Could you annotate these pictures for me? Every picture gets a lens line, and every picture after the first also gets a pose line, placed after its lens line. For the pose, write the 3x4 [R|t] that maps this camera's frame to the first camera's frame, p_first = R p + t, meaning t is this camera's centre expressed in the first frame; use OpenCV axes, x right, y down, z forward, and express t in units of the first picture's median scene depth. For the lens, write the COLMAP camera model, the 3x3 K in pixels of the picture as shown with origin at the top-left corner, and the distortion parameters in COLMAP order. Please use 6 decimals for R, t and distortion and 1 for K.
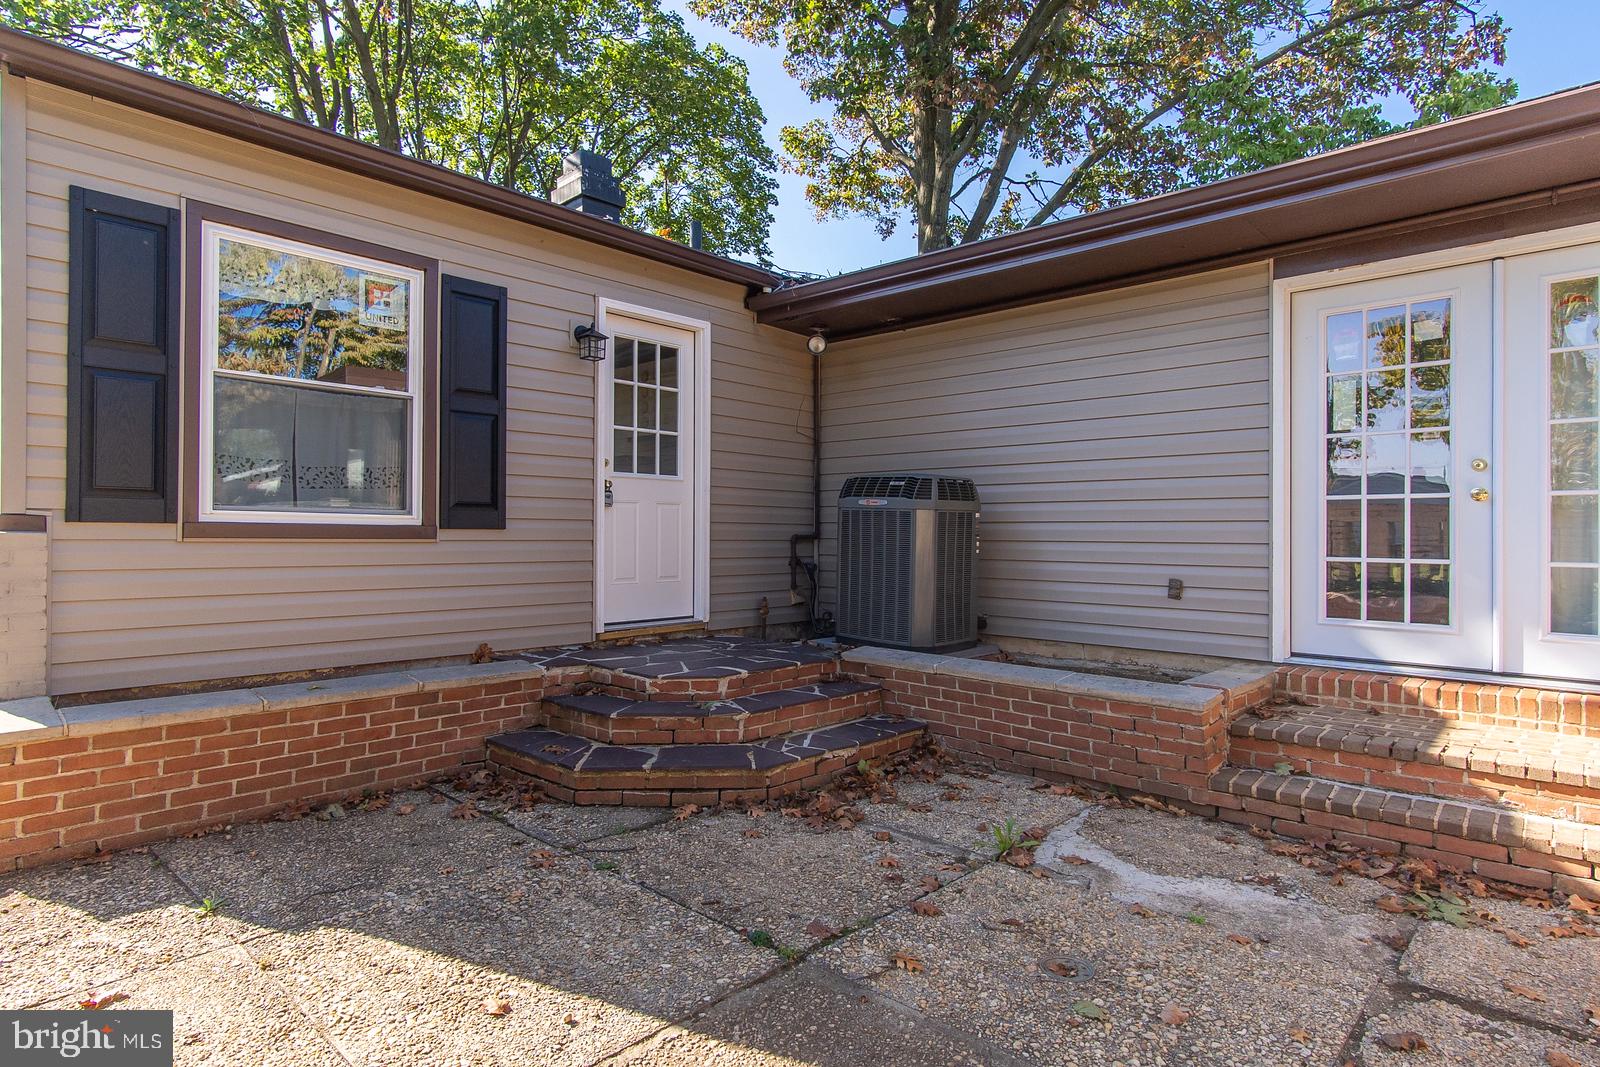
lens RADIAL K [[870.2, 0, 807.7], [0, 870.2, 540.0], [0, 0, 1]] dist [0.003988, 0.001188]
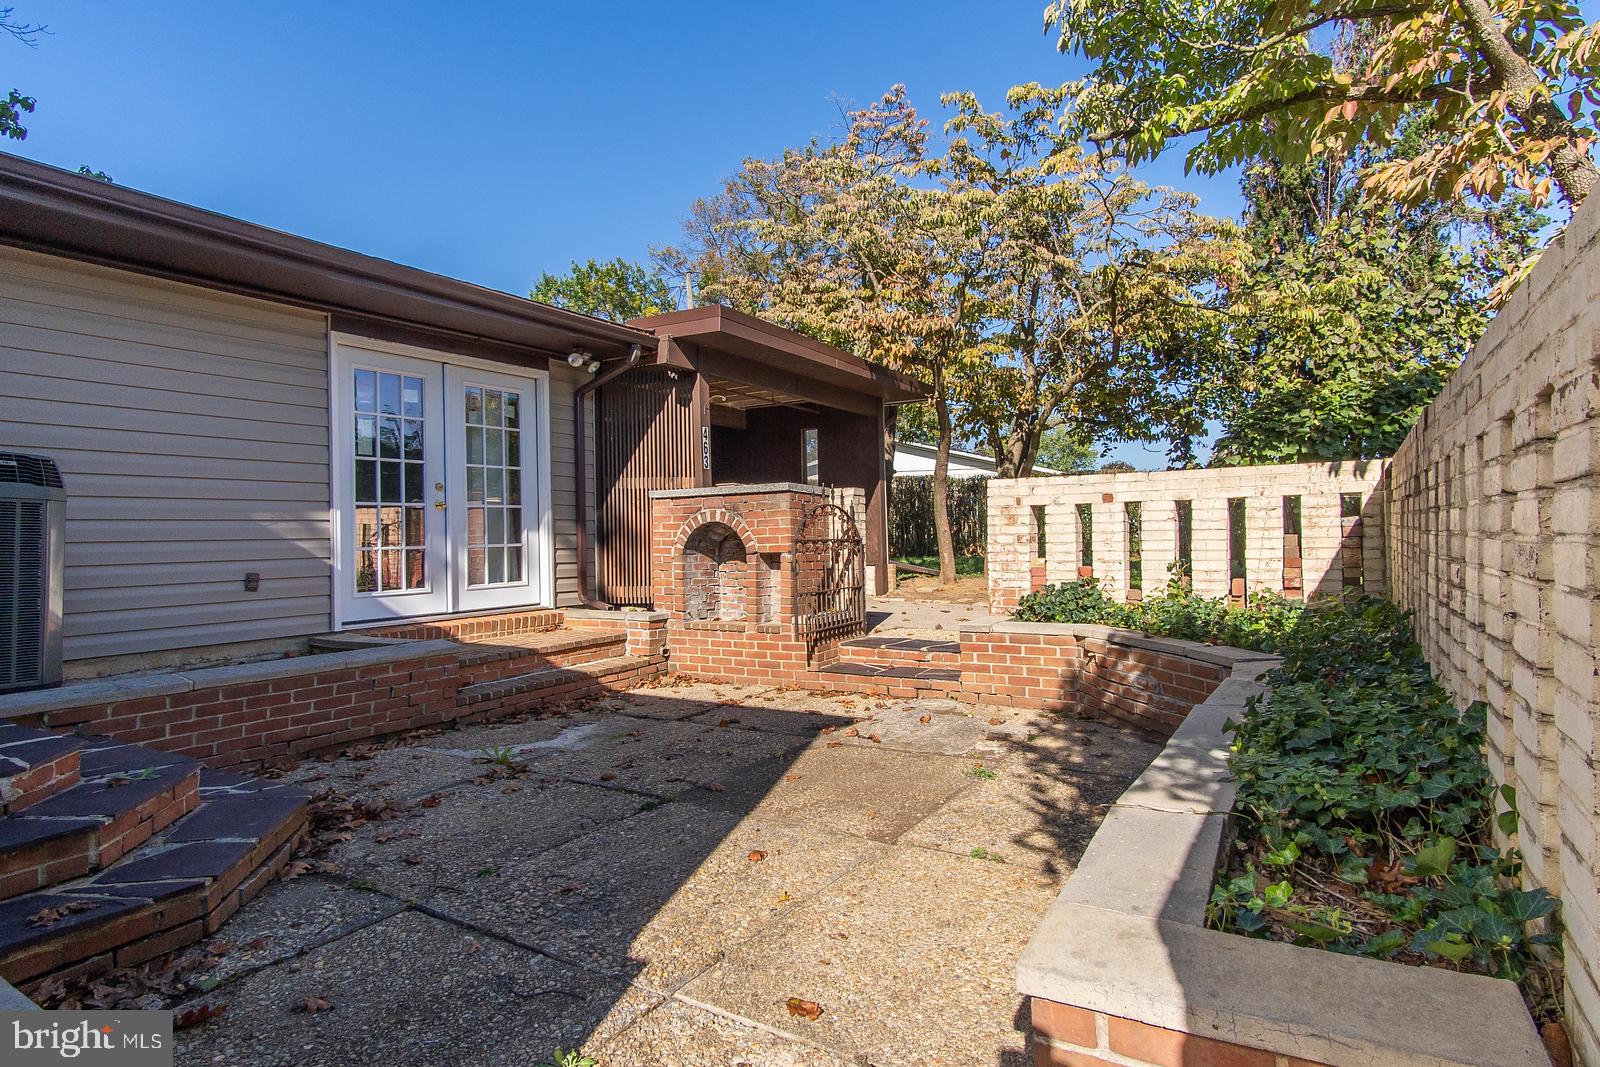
lens RADIAL K [[846.4, 0, 820.3], [0, 846.4, 529.4], [0, 0, 1]] dist [0.005307, 0.001061]
pose [[-0.198618, 0.001692, 0.980076, -0.814407], [0.025935, 0.999657, 0.003530, 0.005507], [-0.979734, 0.026119, -0.198593, 0.550434]]
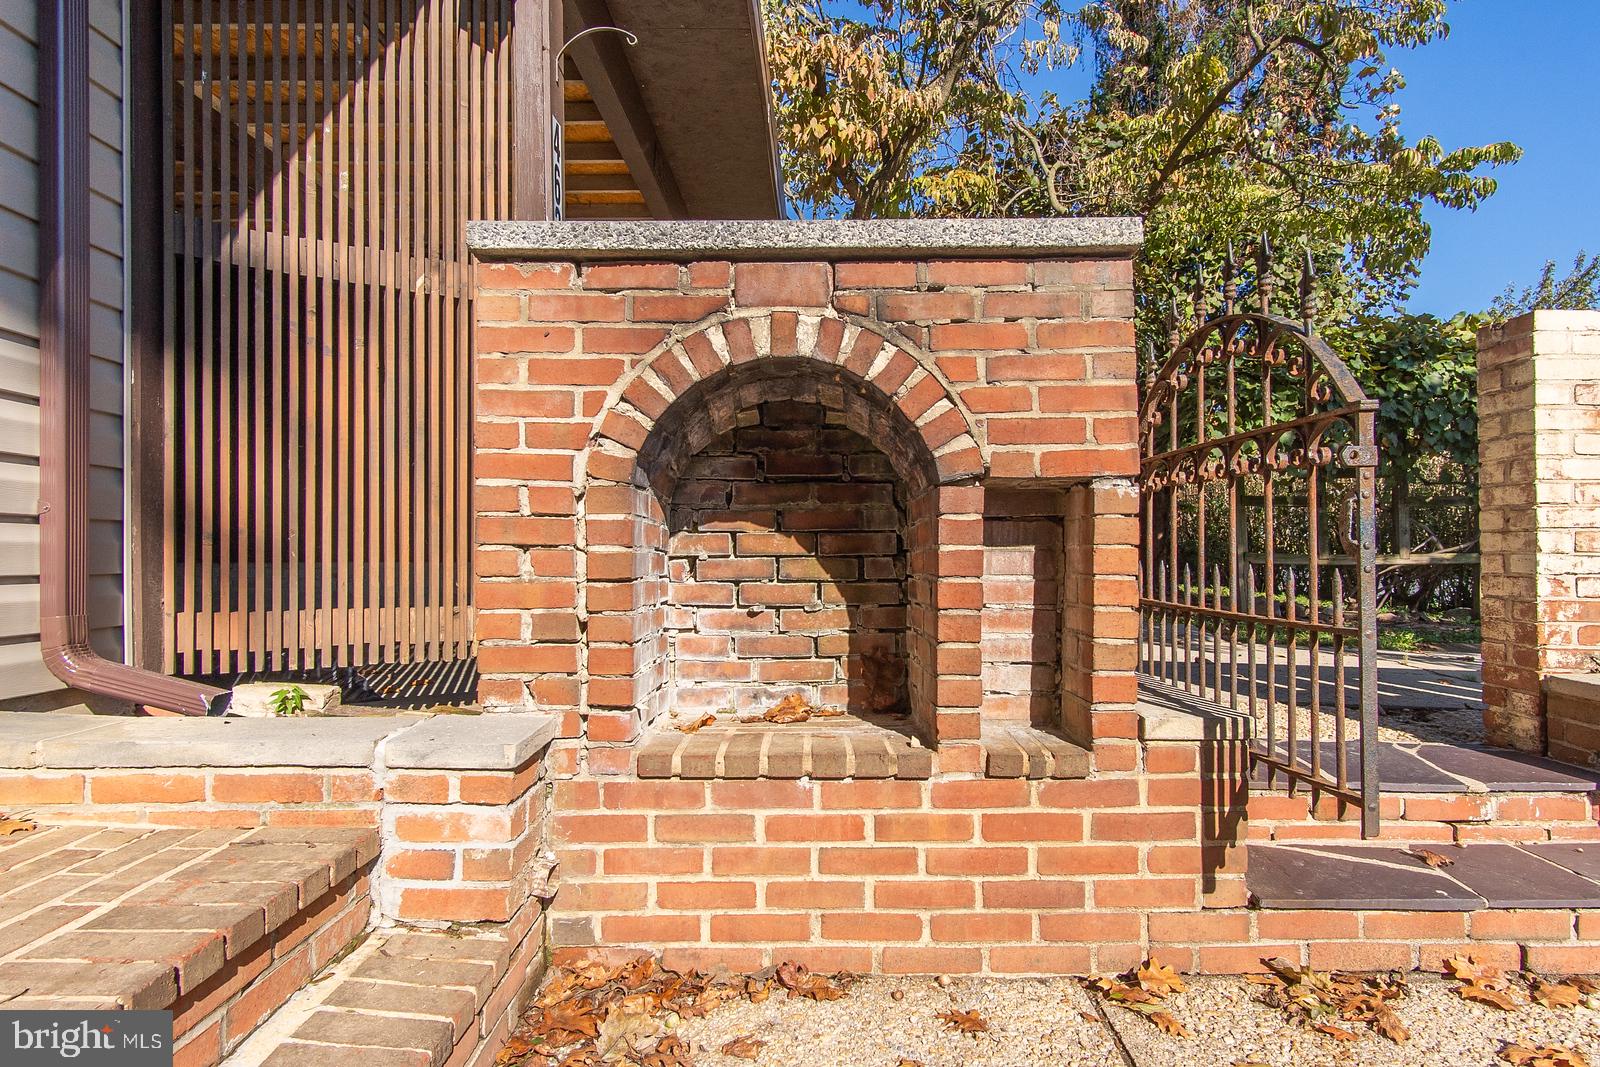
lens RADIAL K [[847.1, 0, 807.5], [0, 847.1, 541.5], [0, 0, 1]] dist [0.005029, 0.001293]
pose [[-0.658774, -0.005518, 0.752321, 0.342044], [0.000897, 0.999967, 0.008120, 0.071009], [-0.752340, 0.006024, -0.658747, 0.681000]]
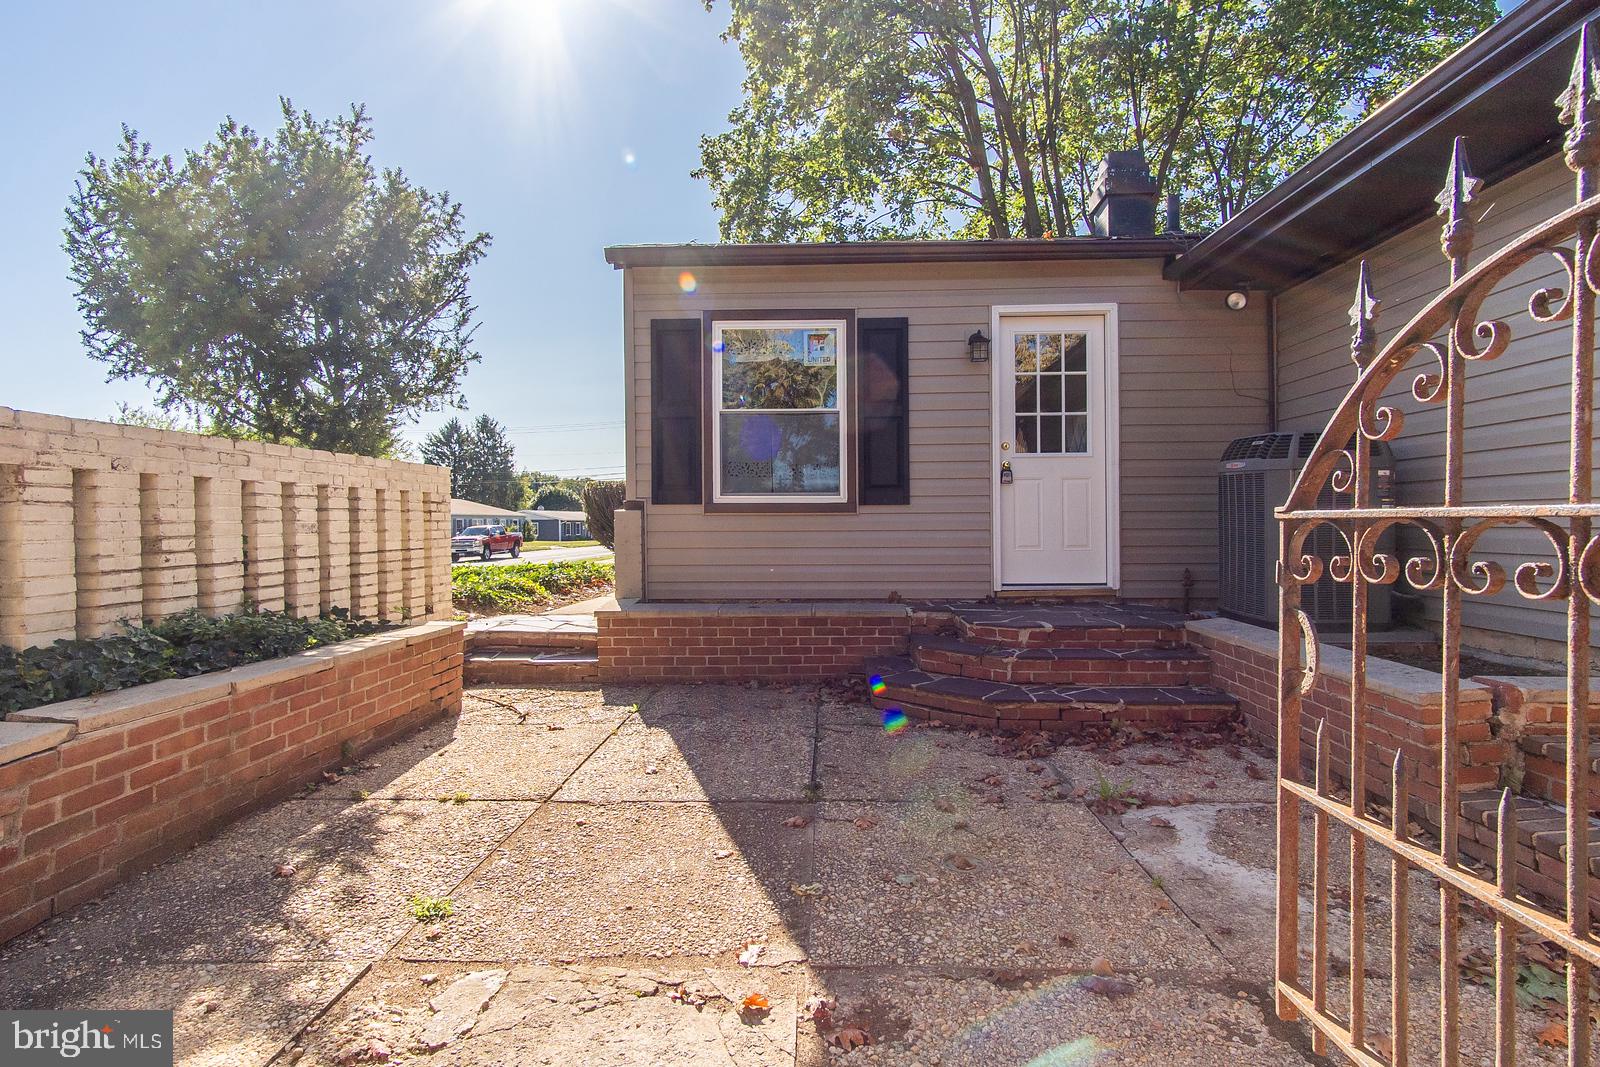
lens RADIAL K [[847.1, 0, 807.5], [0, 847.1, 541.5], [0, 0, 1]] dist [0.005029, 0.001293]
pose [[0.655361, 0.003961, -0.755305, 0.531794], [0.005822, 0.999930, 0.010296, 0.030333], [0.755293, -0.011145, 0.655292, 0.063271]]
